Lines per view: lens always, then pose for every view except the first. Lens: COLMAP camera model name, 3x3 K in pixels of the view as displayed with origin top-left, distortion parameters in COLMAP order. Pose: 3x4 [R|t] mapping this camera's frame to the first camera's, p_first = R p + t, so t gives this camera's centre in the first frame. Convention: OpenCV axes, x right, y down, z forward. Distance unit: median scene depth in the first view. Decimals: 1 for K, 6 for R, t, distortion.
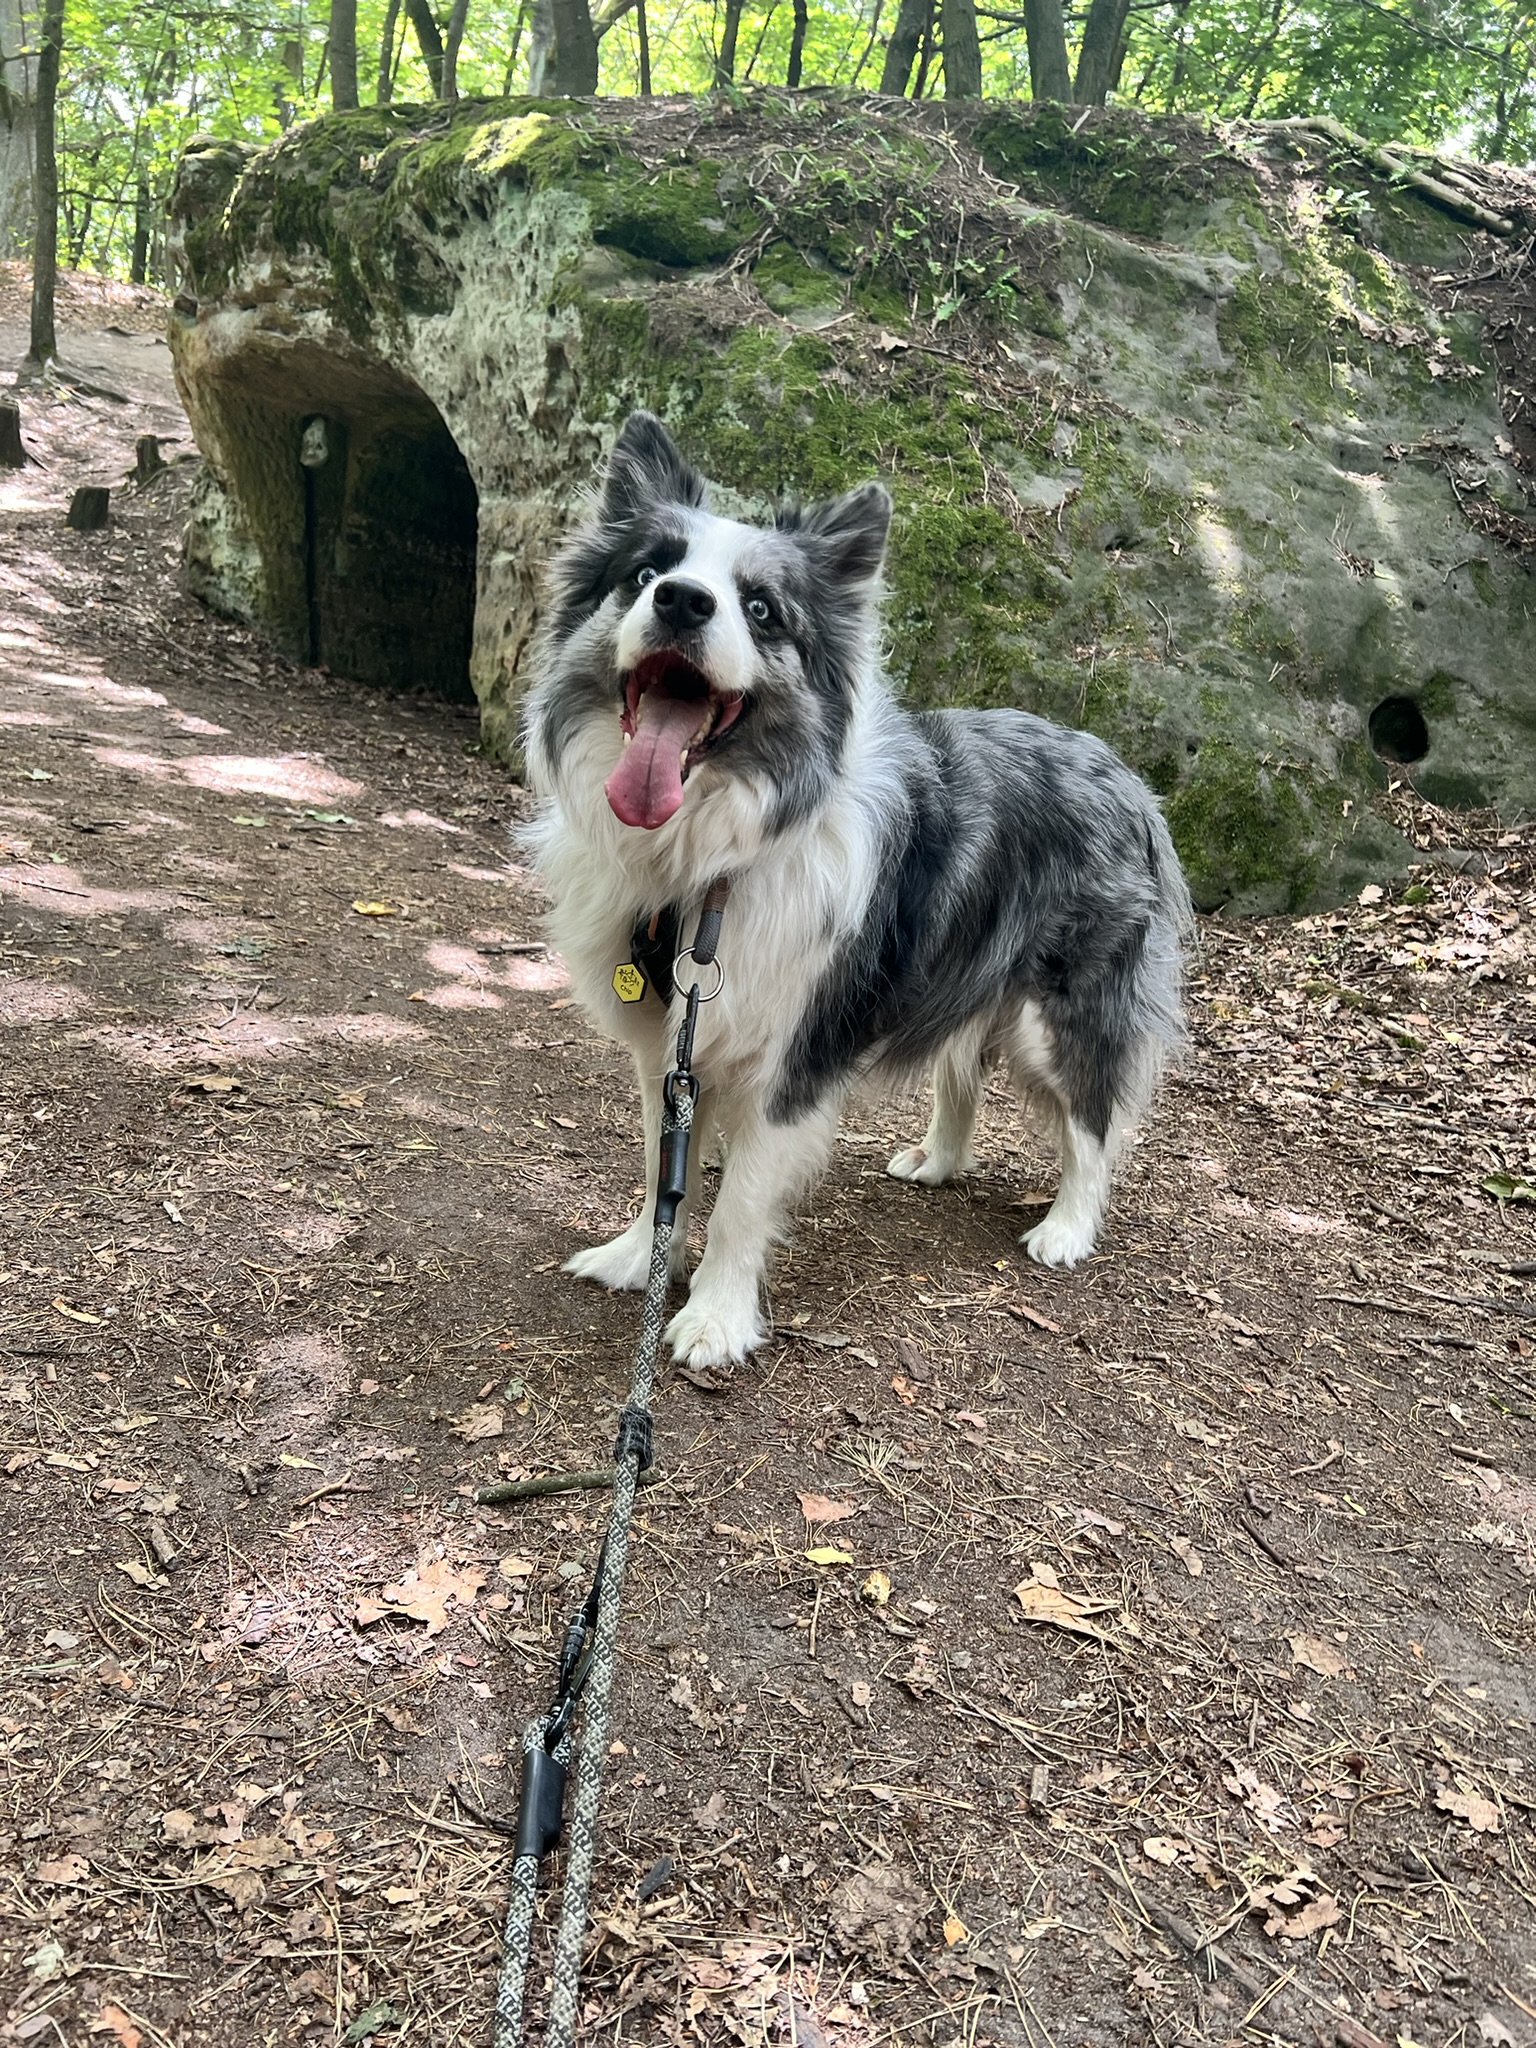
lens RADIAL K [[1542.4, 0, 757.2], [0, 1542.4, 1015.4], [0, 0, 1]] dist [0.054155, -0.060835]
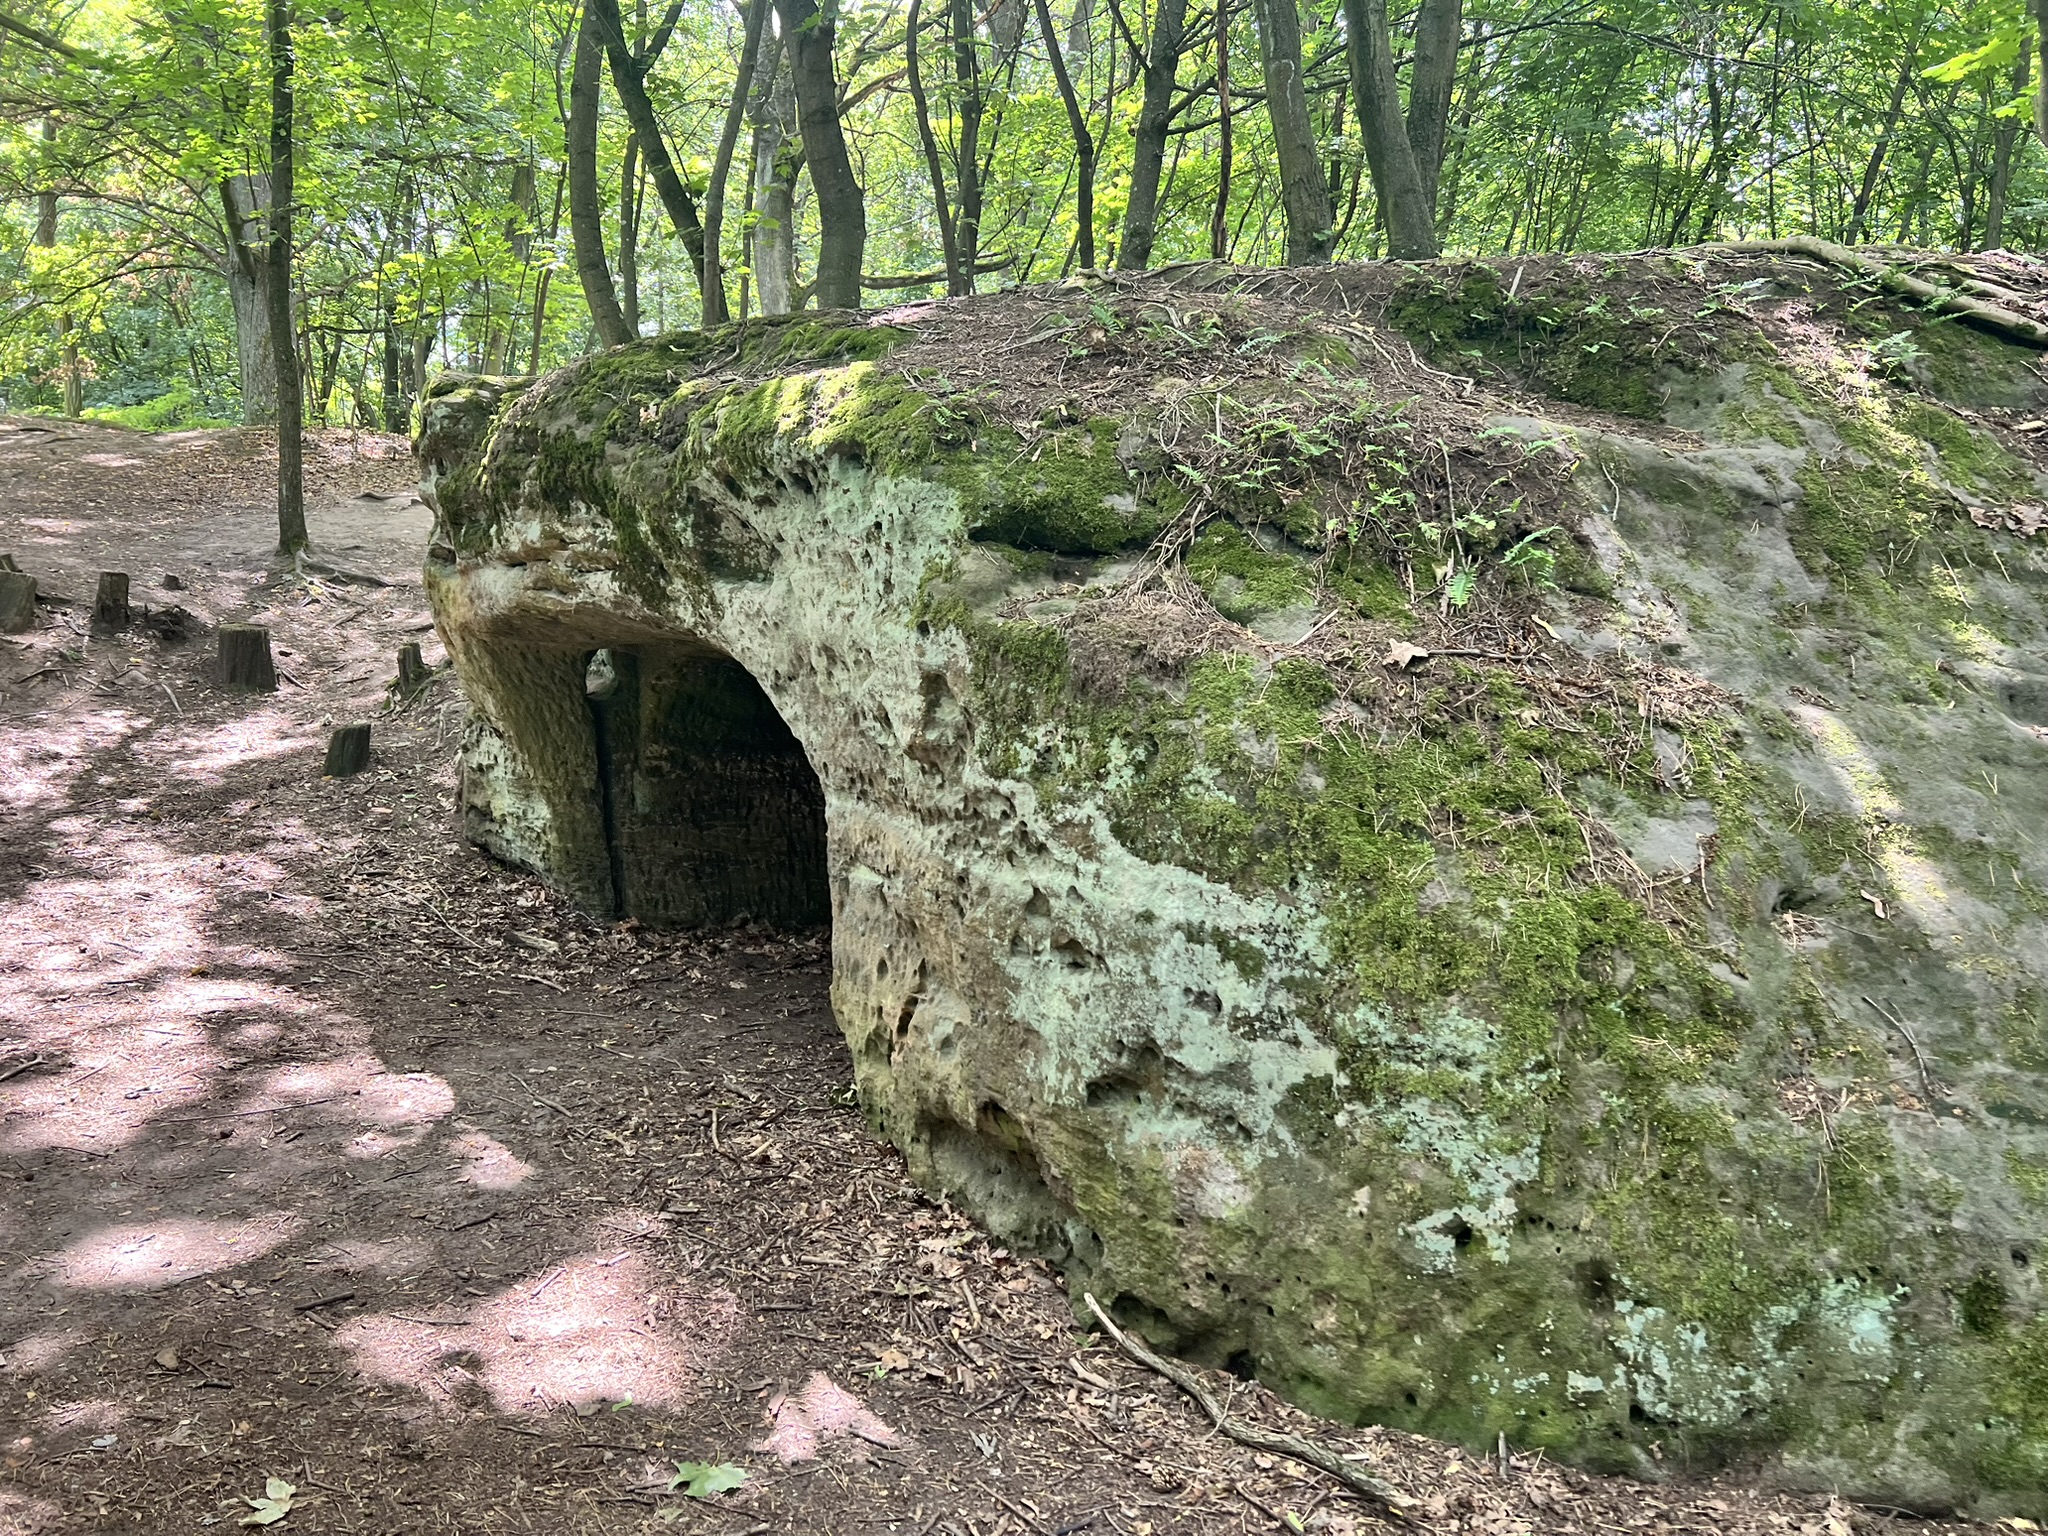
lens RADIAL K [[1542.4, 0, 1044.6], [0, 1542.4, 773.4], [0, 0, 1]] dist [0.054155, -0.060835]
pose [[0.992170, -0.124713, 0.006797, -0.083006], [0.124448, 0.982516, -0.138471, -0.259589], [0.010591, 0.138232, 0.990343, 0.247237]]
